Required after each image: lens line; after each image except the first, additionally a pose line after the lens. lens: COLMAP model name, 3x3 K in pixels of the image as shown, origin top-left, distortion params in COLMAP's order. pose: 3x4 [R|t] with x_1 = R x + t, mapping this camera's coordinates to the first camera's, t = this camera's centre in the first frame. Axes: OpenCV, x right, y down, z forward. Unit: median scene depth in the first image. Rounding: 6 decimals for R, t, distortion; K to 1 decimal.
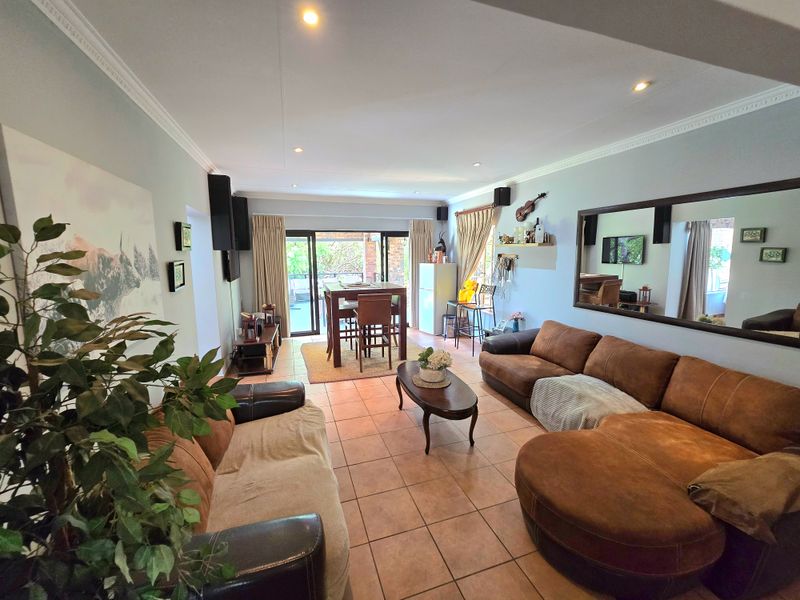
lens RADIAL K [[327.0, 0, 394.3], [0, 327.0, 297.5], [0, 0, 1]] dist [-0.001171, -0.000476]
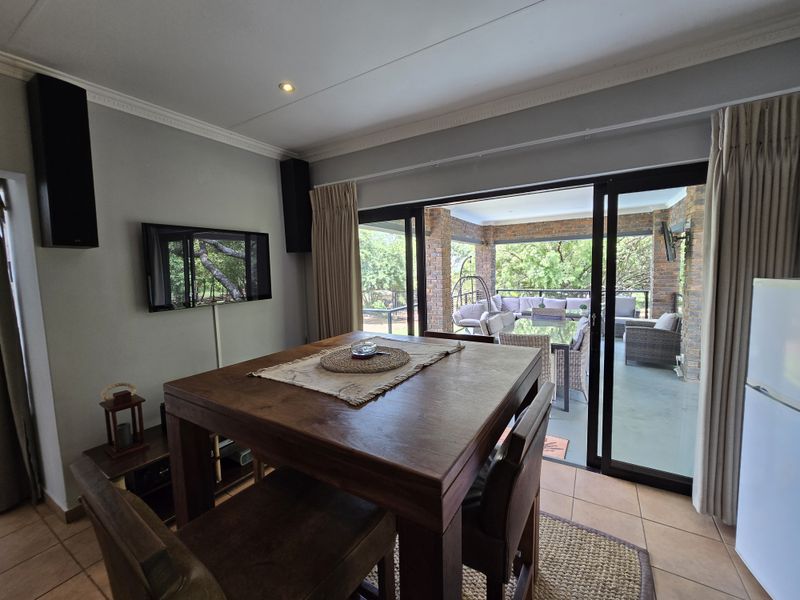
lens RADIAL K [[327.0, 0, 394.6], [0, 327.0, 297.4], [0, 0, 1]] dist [-0.001171, -0.000476]
pose [[0.649967, 0.060501, -0.757550, 0.092800], [-0.082787, 0.996531, 0.008558, -0.074280], [0.755440, 0.057153, 0.652721, 0.675231]]
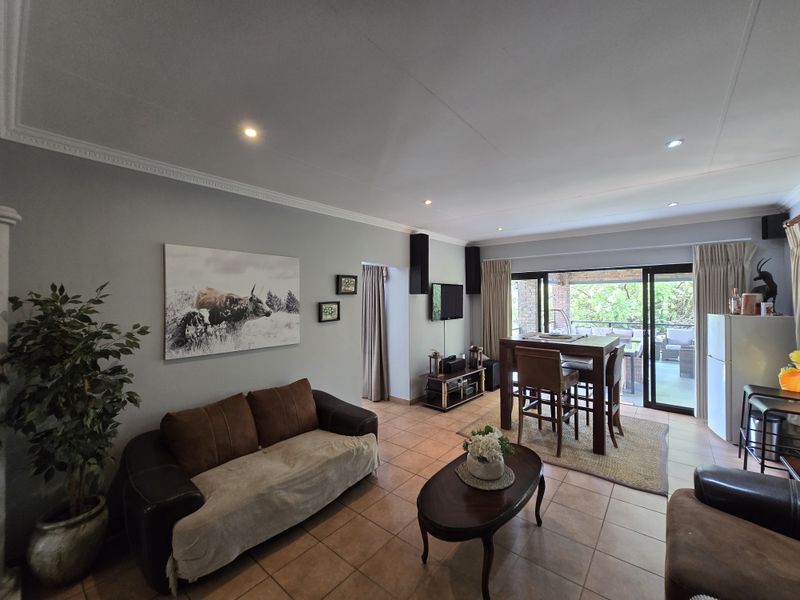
lens RADIAL K [[327.0, 0, 398.5], [0, 327.0, 298.4], [0, 0, 1]] dist [-0.001171, -0.000476]
pose [[0.534826, 0.005827, -0.844942, 0.294398], [-0.115861, 0.991037, -0.066502, -0.026862], [0.836981, 0.133463, 0.530707, 0.200273]]
